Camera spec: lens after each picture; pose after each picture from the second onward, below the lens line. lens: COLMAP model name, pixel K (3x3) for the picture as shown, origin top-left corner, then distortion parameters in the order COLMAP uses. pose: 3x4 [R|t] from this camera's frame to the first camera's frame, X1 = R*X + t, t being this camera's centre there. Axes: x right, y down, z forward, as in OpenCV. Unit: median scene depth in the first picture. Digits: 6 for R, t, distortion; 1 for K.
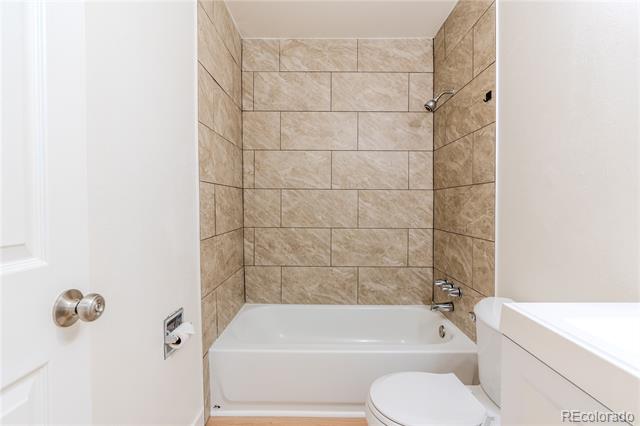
lens RADIAL K [[291.8, 0, 320.2], [0, 291.8, 208.9], [0, 0, 1]] dist [-0.003773, 0.003695]
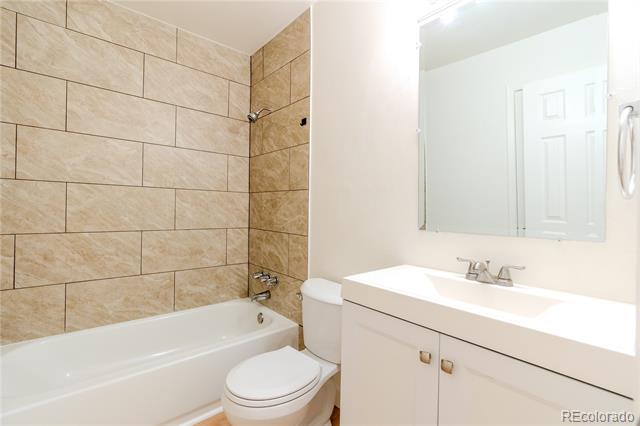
lens RADIAL K [[291.8, 0, 310.2], [0, 291.8, 209.3], [0, 0, 1]] dist [-0.003773, 0.003695]
pose [[0.766057, 0.009355, 0.642704, -0.140623], [-0.008503, 0.999954, -0.004420, 0.000074], [-0.642716, -0.002079, 0.766102, 0.005177]]
